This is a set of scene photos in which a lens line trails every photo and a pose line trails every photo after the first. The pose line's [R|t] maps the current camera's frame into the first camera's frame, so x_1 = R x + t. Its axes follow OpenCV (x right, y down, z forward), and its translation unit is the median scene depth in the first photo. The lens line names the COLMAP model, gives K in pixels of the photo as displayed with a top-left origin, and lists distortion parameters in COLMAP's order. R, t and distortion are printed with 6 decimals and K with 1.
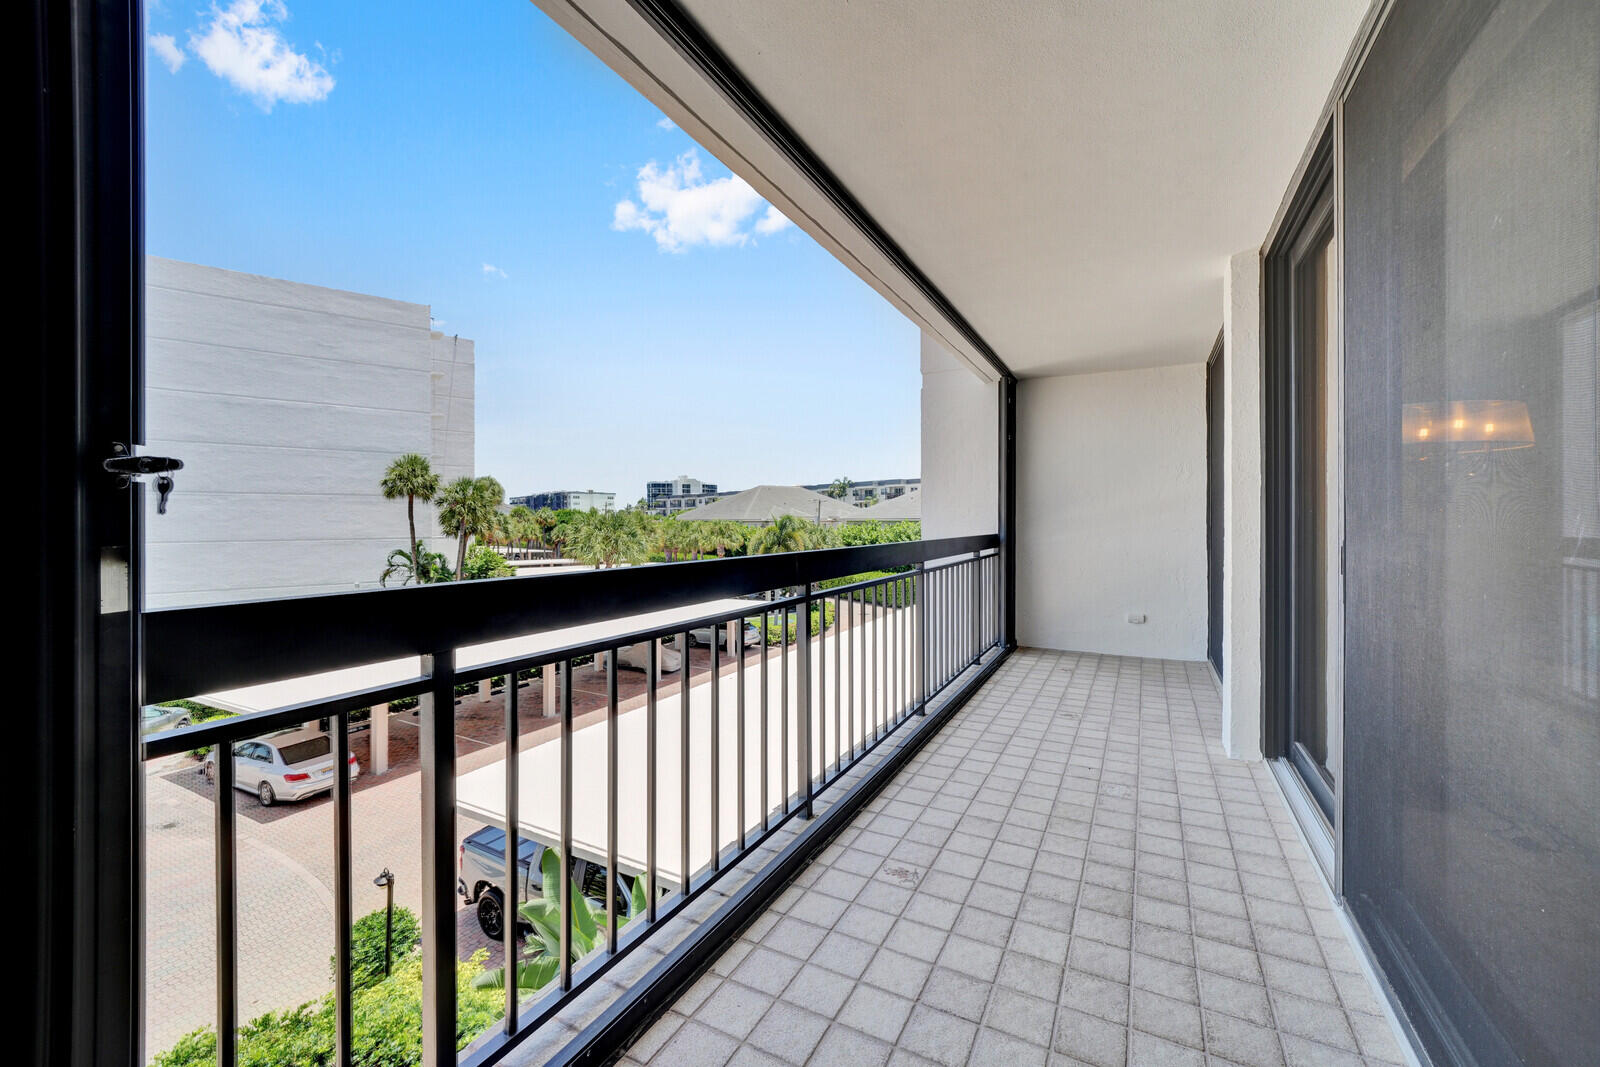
lens RADIAL K [[650.3, 0, 787.4], [0, 650.3, 528.8], [0, 0, 1]] dist [0.000471, -0.000063]
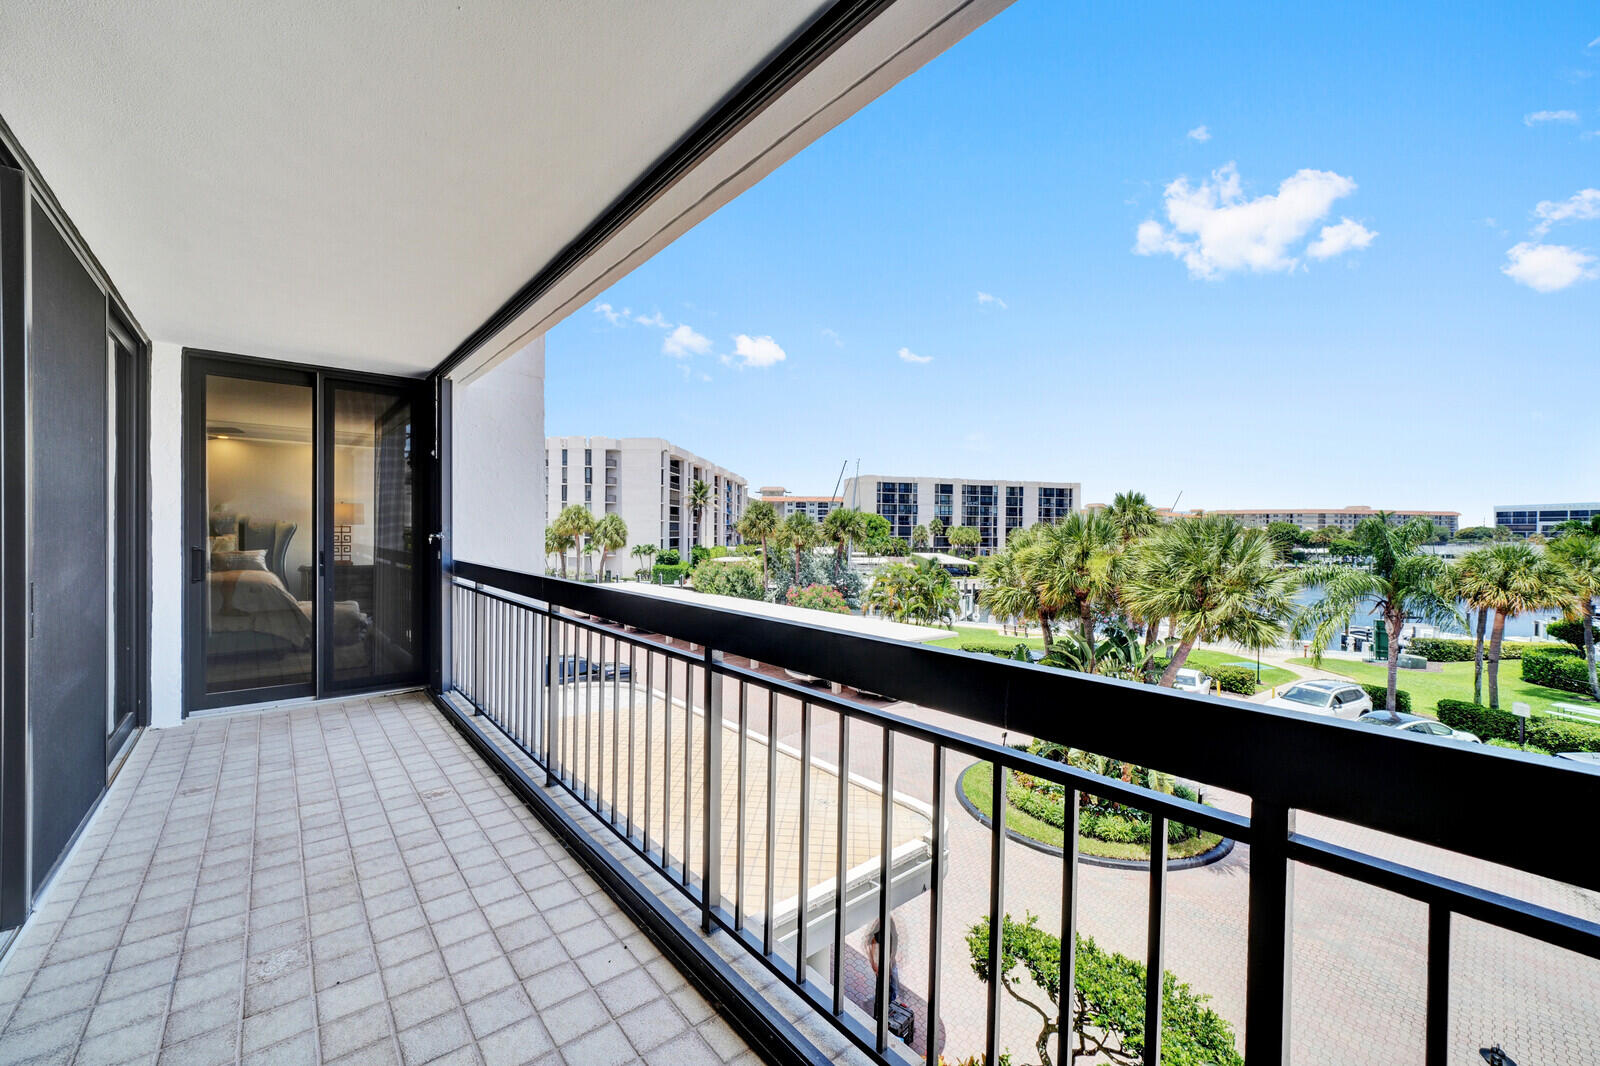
lens RADIAL K [[650.3, 0, 787.4], [0, 650.3, 528.3], [0, 0, 1]] dist [0.000471, -0.000063]
pose [[-0.382850, -0.004184, -0.923801, 1.070642], [-0.022029, 0.999747, 0.004602, -0.071494], [0.923548, 0.022112, -0.382845, 1.992773]]
